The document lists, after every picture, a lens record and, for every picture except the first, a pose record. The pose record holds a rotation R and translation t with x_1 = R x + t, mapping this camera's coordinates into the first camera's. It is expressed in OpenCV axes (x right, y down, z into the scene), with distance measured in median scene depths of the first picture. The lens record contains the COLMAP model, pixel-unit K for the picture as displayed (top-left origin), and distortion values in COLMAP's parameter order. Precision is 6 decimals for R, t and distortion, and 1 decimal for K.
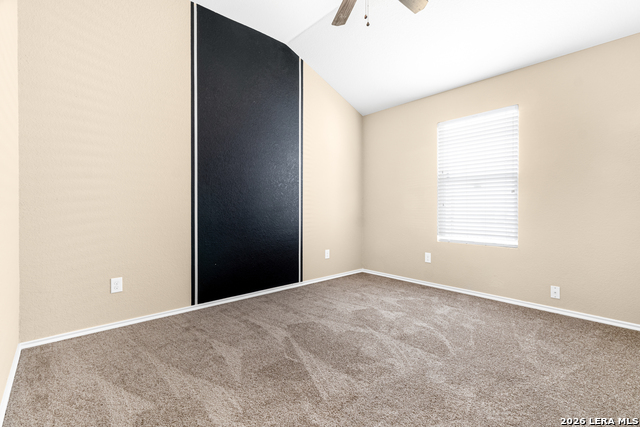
lens RADIAL K [[296.1, 0, 320.7], [0, 296.1, 211.4], [0, 0, 1]] dist [-0.000653, -0.000201]
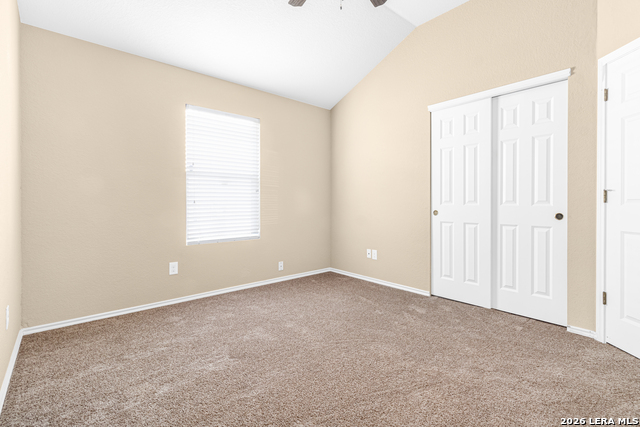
lens RADIAL K [[296.1, 0, 322.1], [0, 296.1, 207.8], [0, 0, 1]] dist [-0.000653, -0.000201]
pose [[0.005226, -0.016258, 0.999854, -0.488414], [0.019883, 0.999672, 0.016151, -0.012859], [-0.999789, 0.019796, 0.005548, 0.673877]]
